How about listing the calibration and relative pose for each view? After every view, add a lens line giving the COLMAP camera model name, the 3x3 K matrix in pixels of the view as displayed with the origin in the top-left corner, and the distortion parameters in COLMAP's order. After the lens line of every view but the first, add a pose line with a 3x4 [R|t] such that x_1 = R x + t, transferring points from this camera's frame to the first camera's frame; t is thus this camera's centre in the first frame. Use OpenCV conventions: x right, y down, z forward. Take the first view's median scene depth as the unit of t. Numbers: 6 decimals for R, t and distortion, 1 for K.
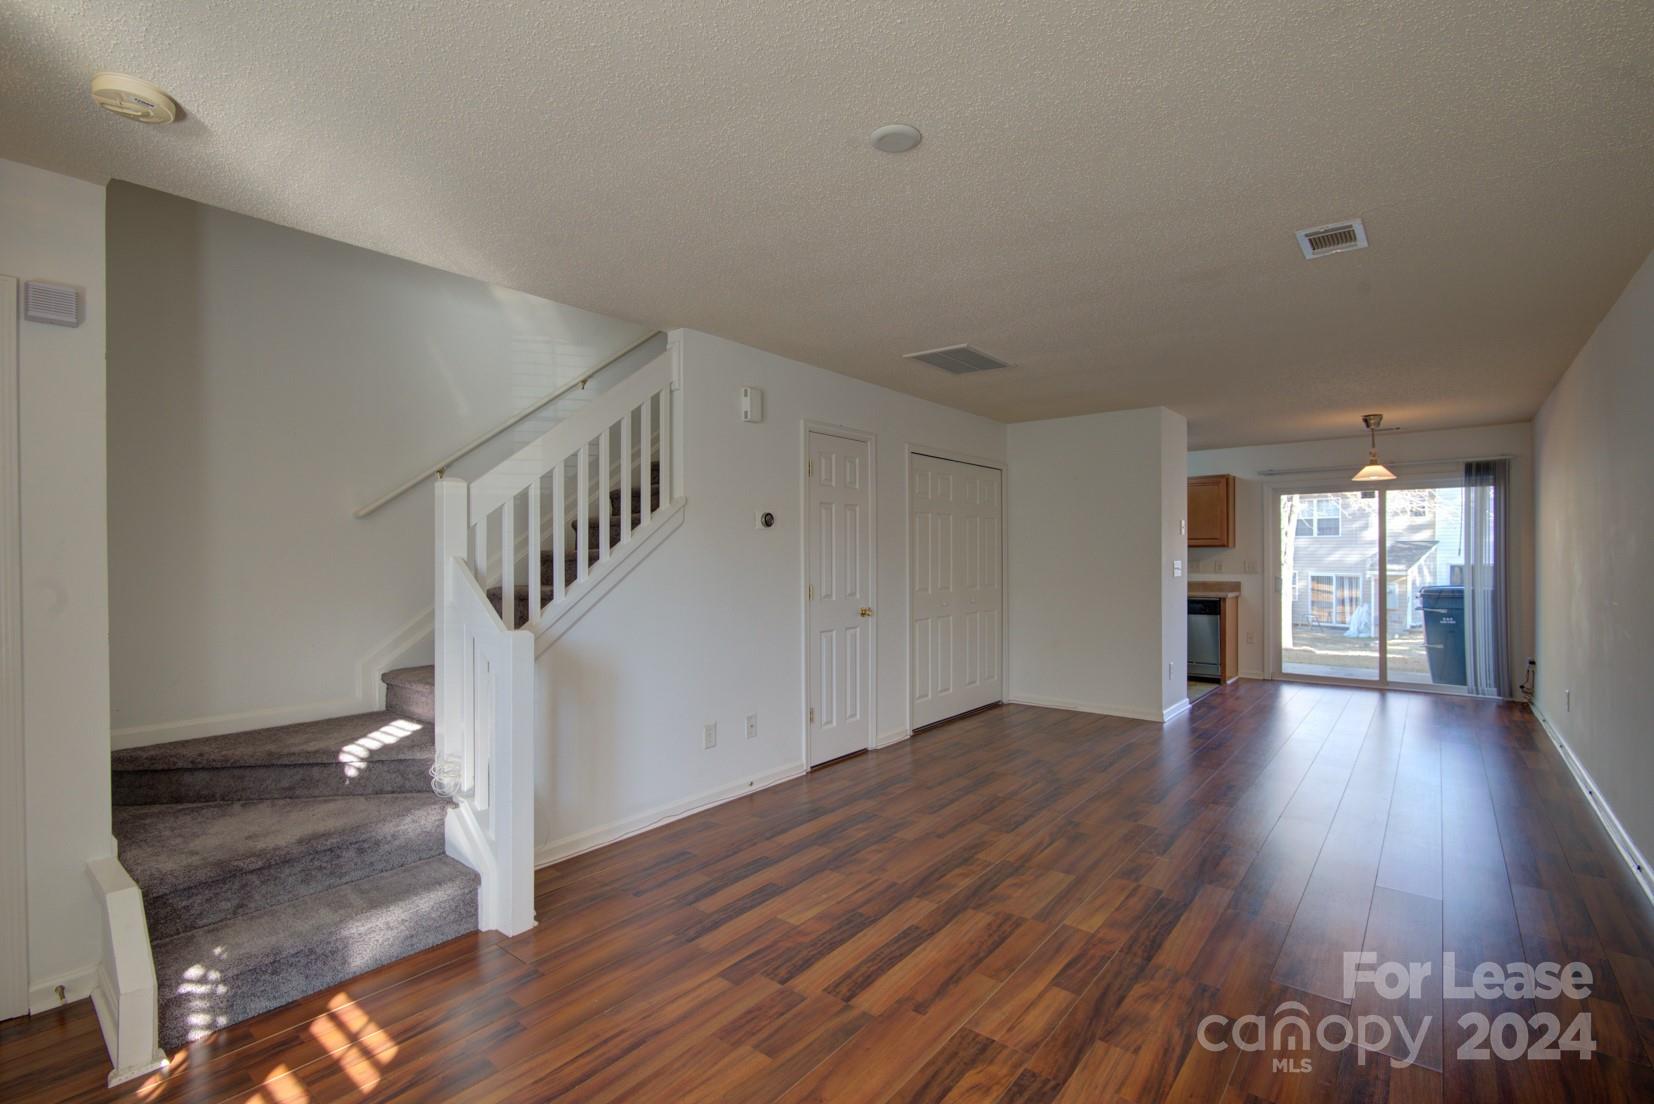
lens RADIAL K [[758.8, 0, 827.0], [0, 758.8, 552.0], [0, 0, 1]] dist [-0.000969, -0.000467]
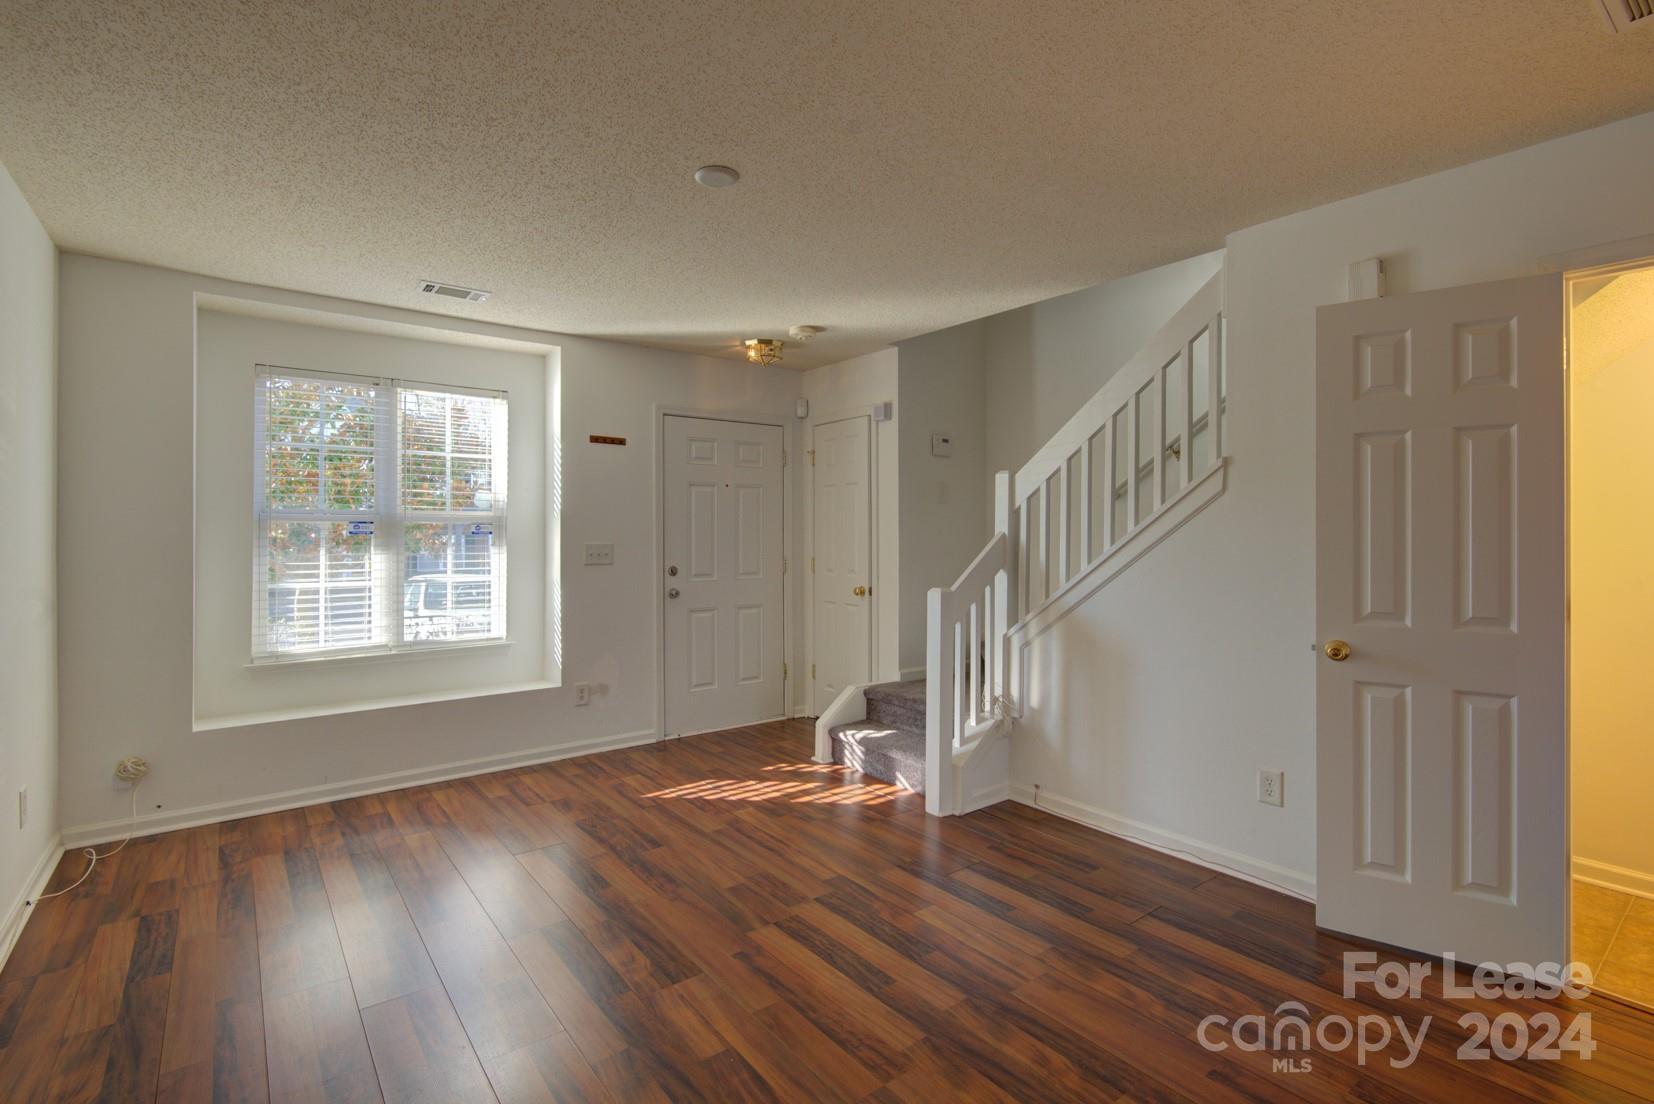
lens RADIAL K [[777.1, 0, 833.4], [0, 777.1, 527.3], [0, 0, 1]] dist [-0.001942, -0.000838]
pose [[-0.231409, -0.001407, -0.972855, 0.805893], [-0.001628, 0.999998, -0.001059, 0.000388], [0.972855, 0.001339, -0.231411, 0.959289]]
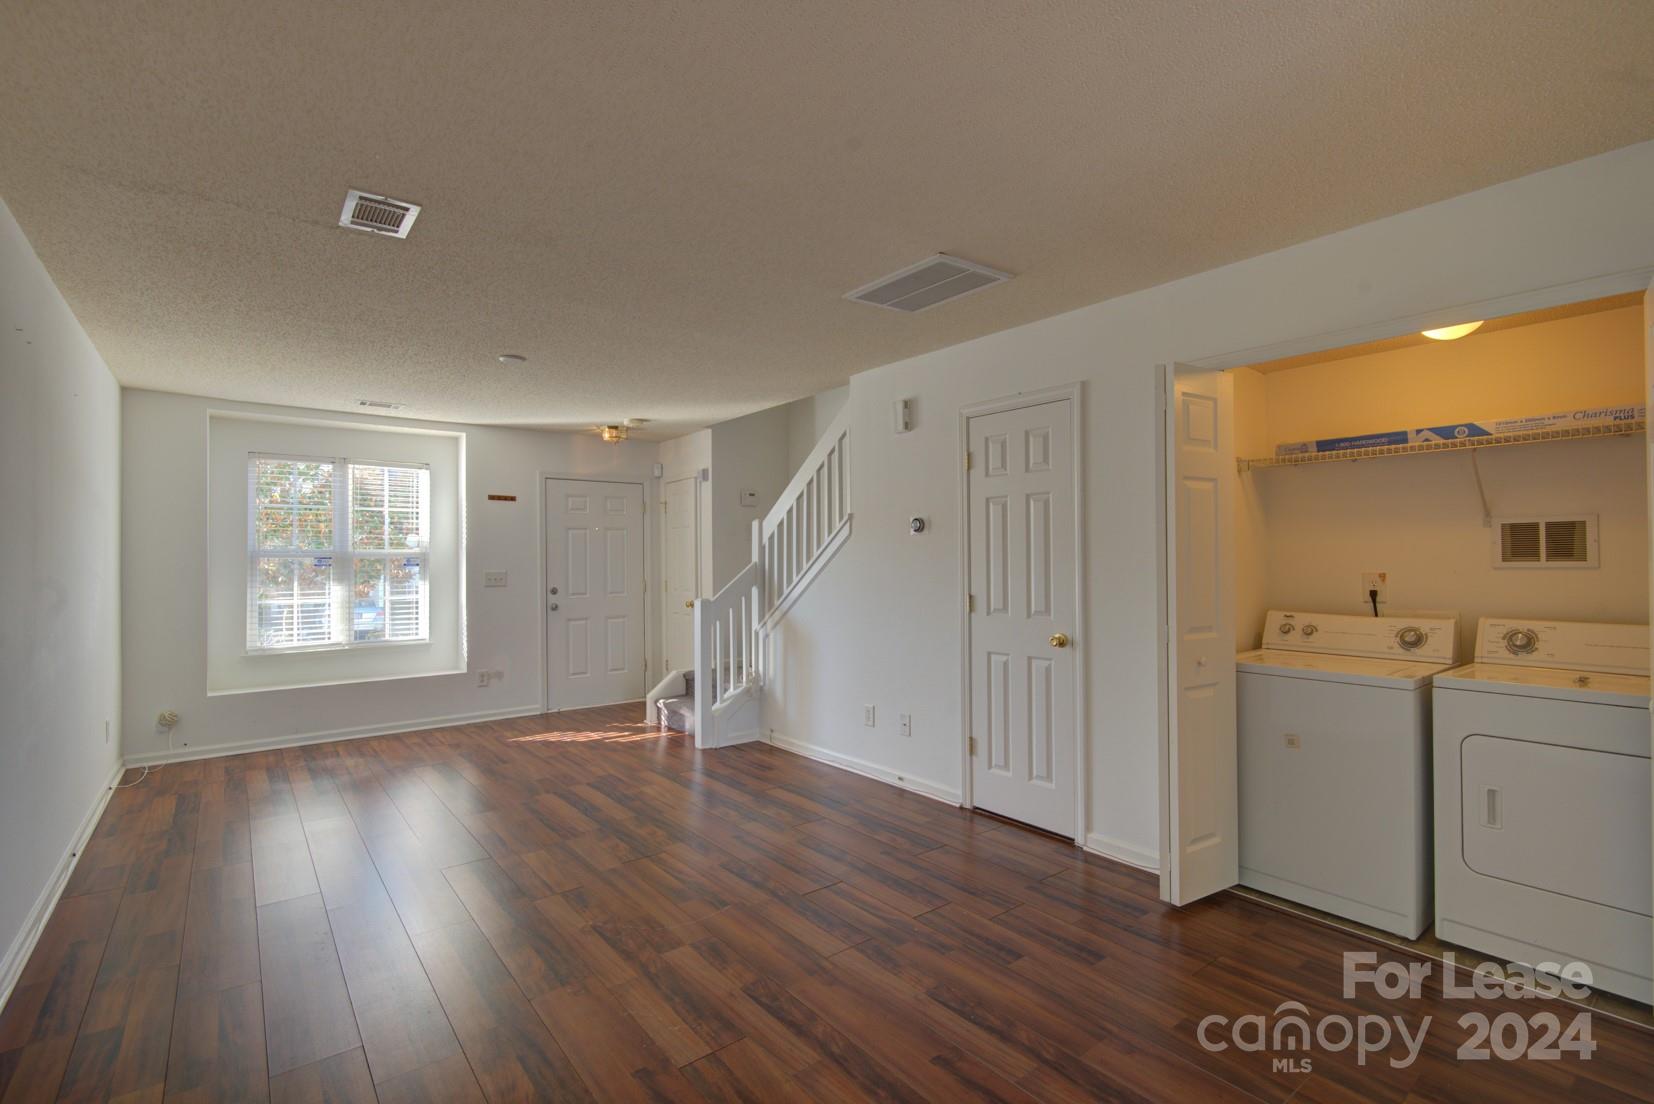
lens RADIAL K [[758.8, 0, 827.0], [0, 758.8, 552.0], [0, 0, 1]] dist [-0.000969, -0.000467]
pose [[-0.226714, -0.006334, -0.973941, 1.241612], [0.006830, 0.999944, -0.008093, 0.000585], [0.973937, -0.008487, -0.226658, 1.502275]]
